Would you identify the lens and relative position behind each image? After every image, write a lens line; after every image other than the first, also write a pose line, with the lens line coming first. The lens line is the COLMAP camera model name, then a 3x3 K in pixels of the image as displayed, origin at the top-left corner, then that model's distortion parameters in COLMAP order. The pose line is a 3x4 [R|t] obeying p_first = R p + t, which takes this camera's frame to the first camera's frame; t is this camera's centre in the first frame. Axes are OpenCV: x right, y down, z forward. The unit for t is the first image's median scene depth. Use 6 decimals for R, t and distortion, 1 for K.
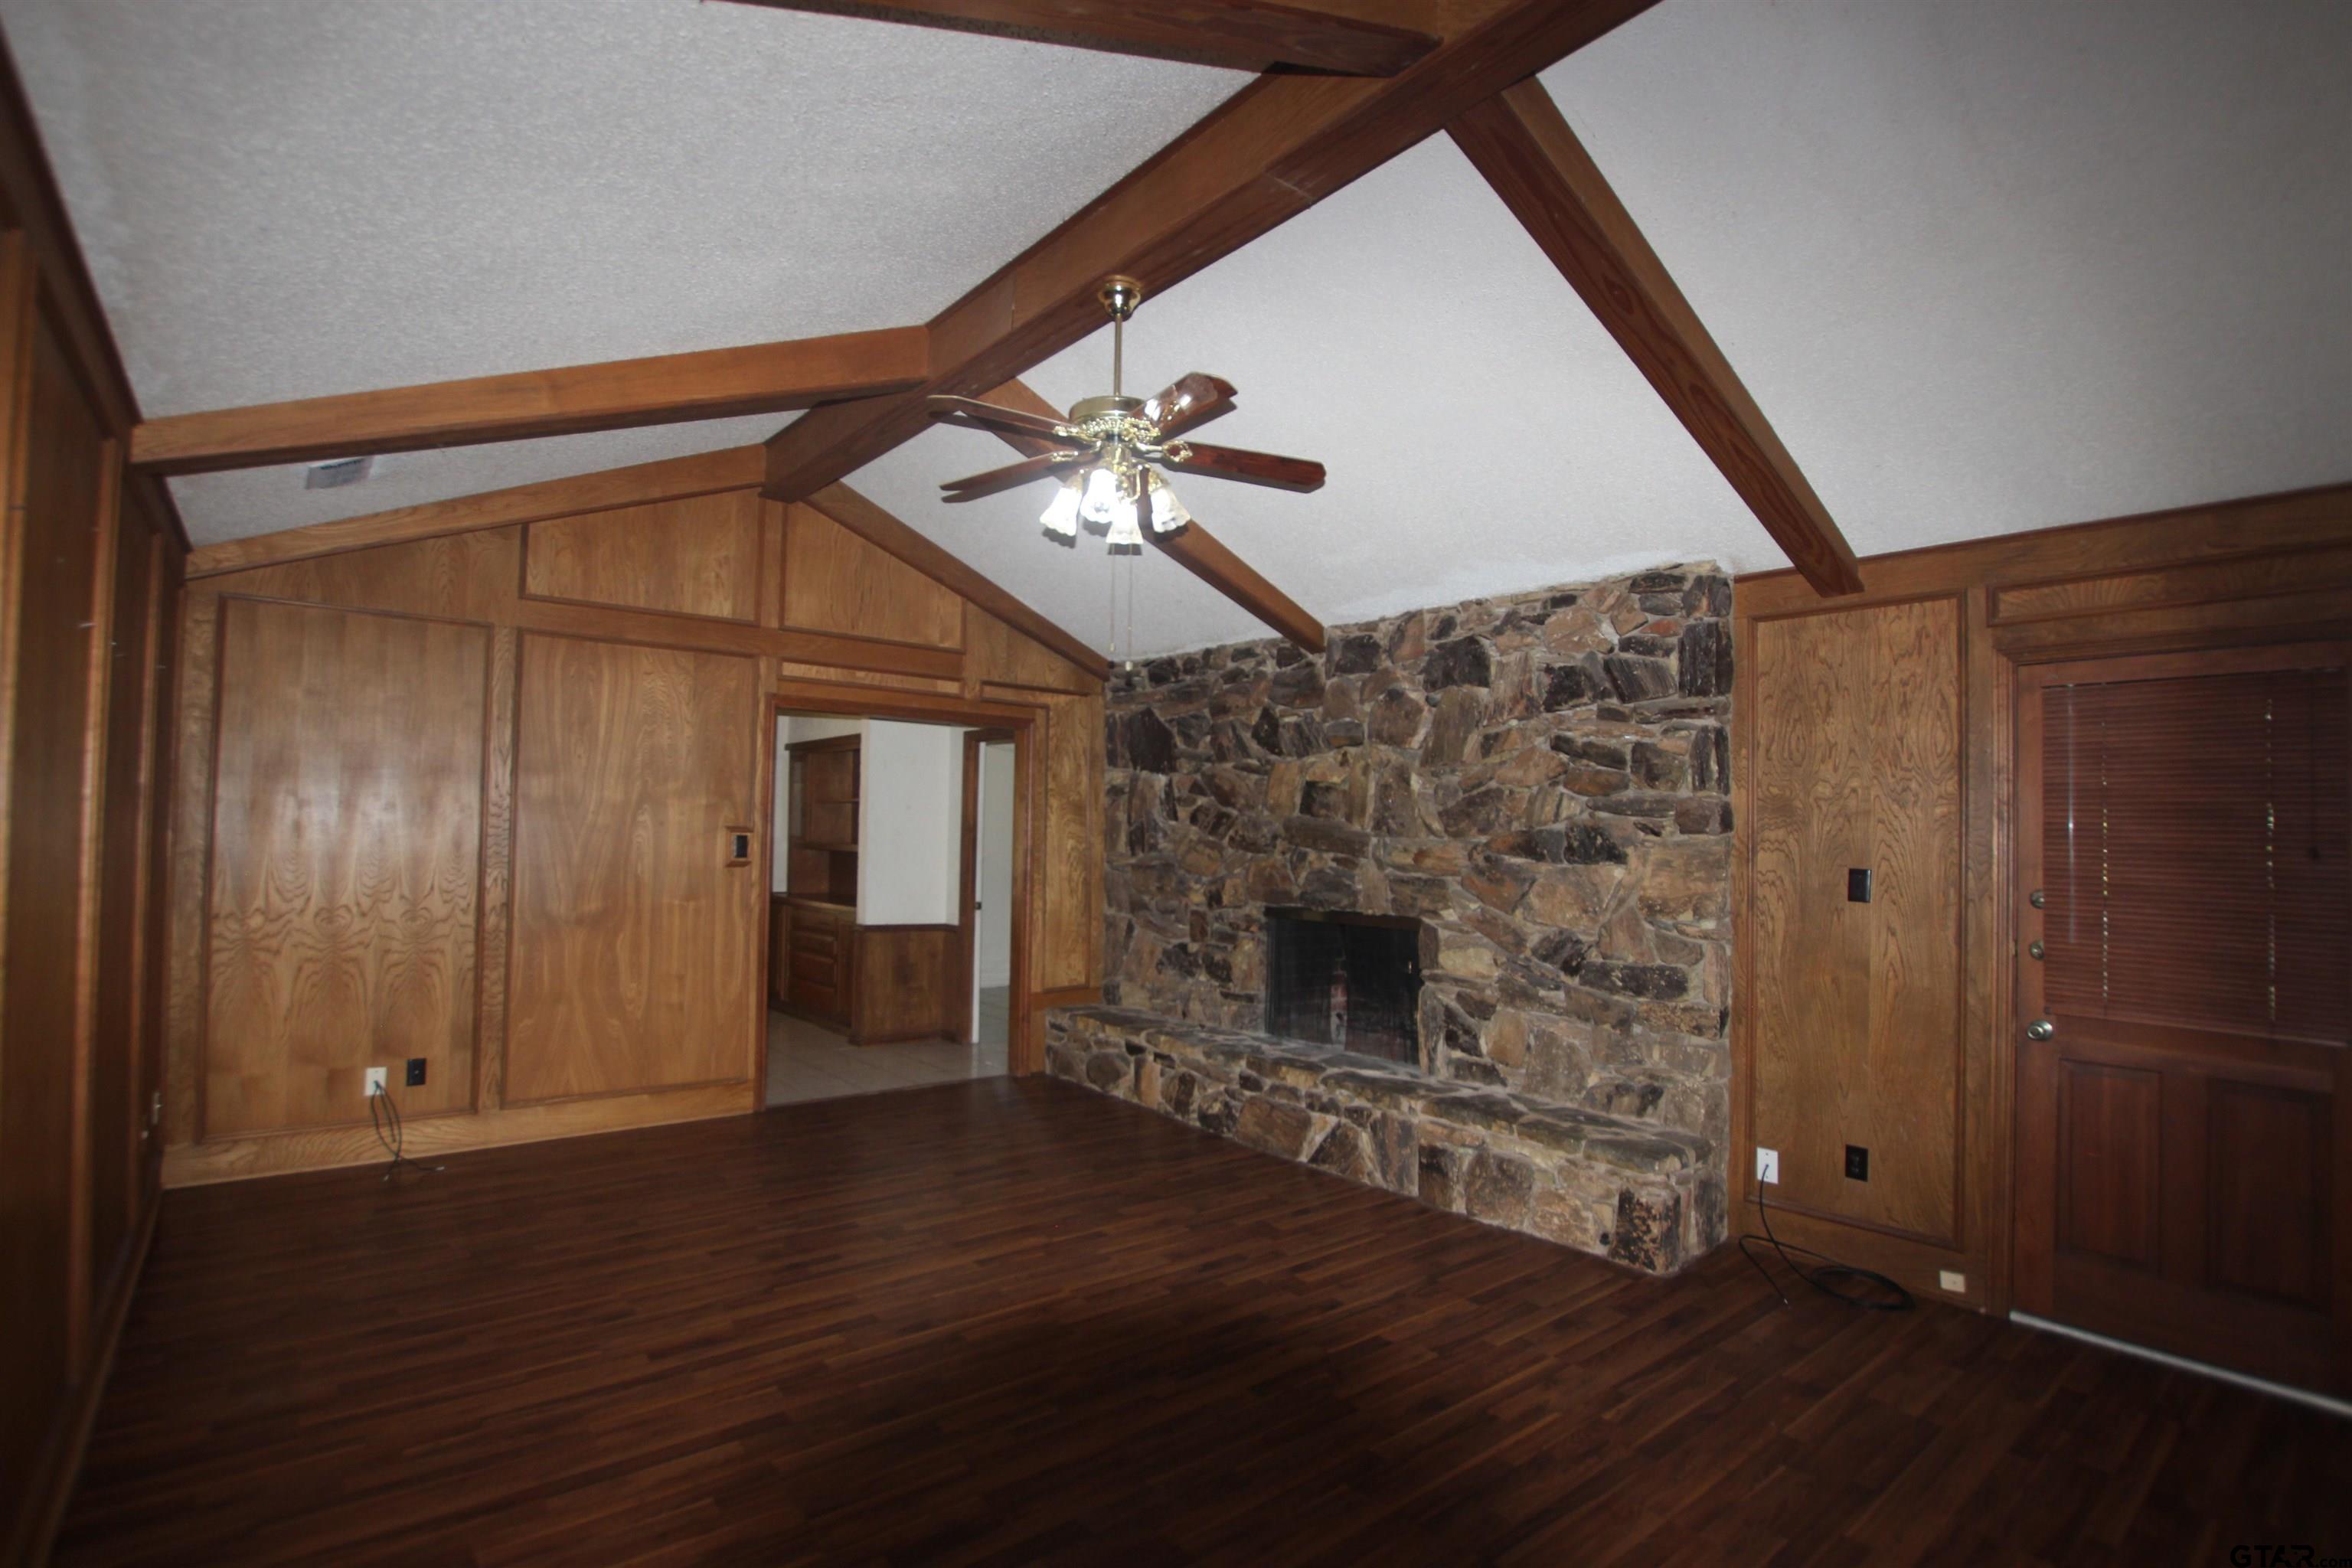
lens RADIAL K [[1114.5, 0, 1176.0], [0, 1114.5, 784.0], [0, 0, 1]] dist [-0.027918, 0.000383]
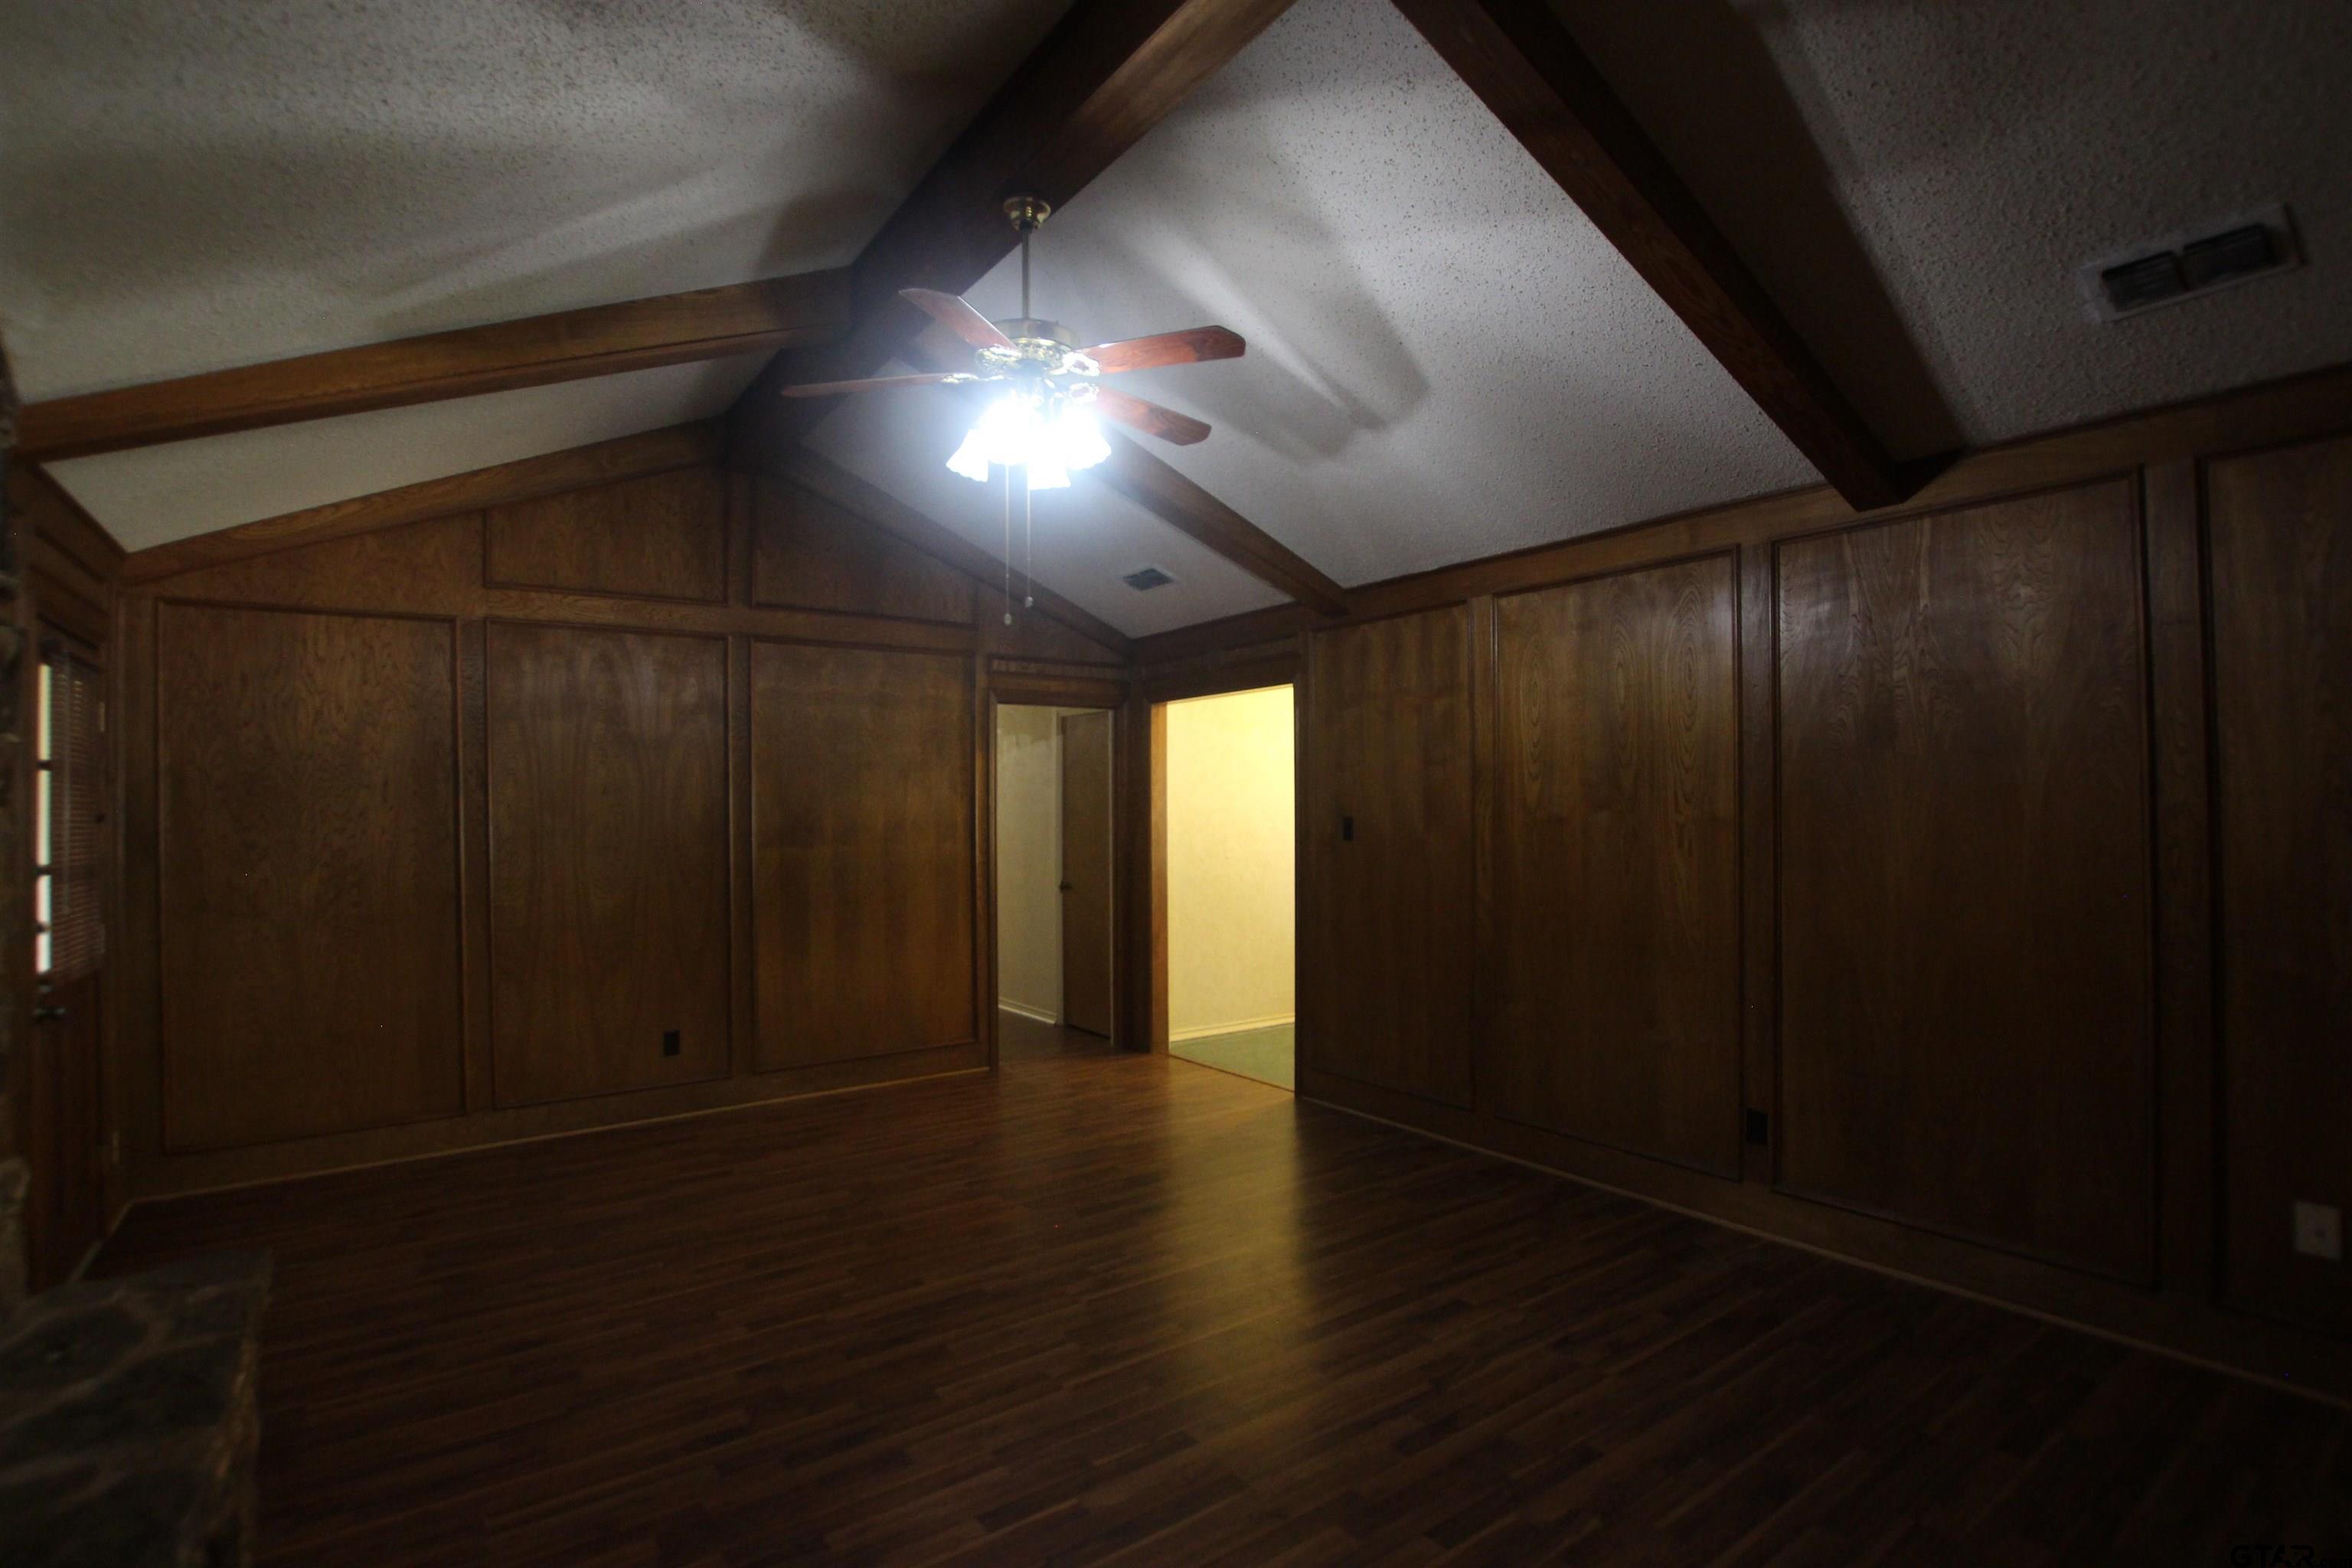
lens RADIAL K [[1114.5, 0, 1176.0], [0, 1114.5, 784.0], [0, 0, 1]] dist [-0.027918, 0.000383]
pose [[-0.998235, -0.005343, 0.059143, -0.211525], [-0.009183, 0.997852, -0.064858, 0.075441], [-0.058669, -0.065286, -0.996140, 1.724511]]
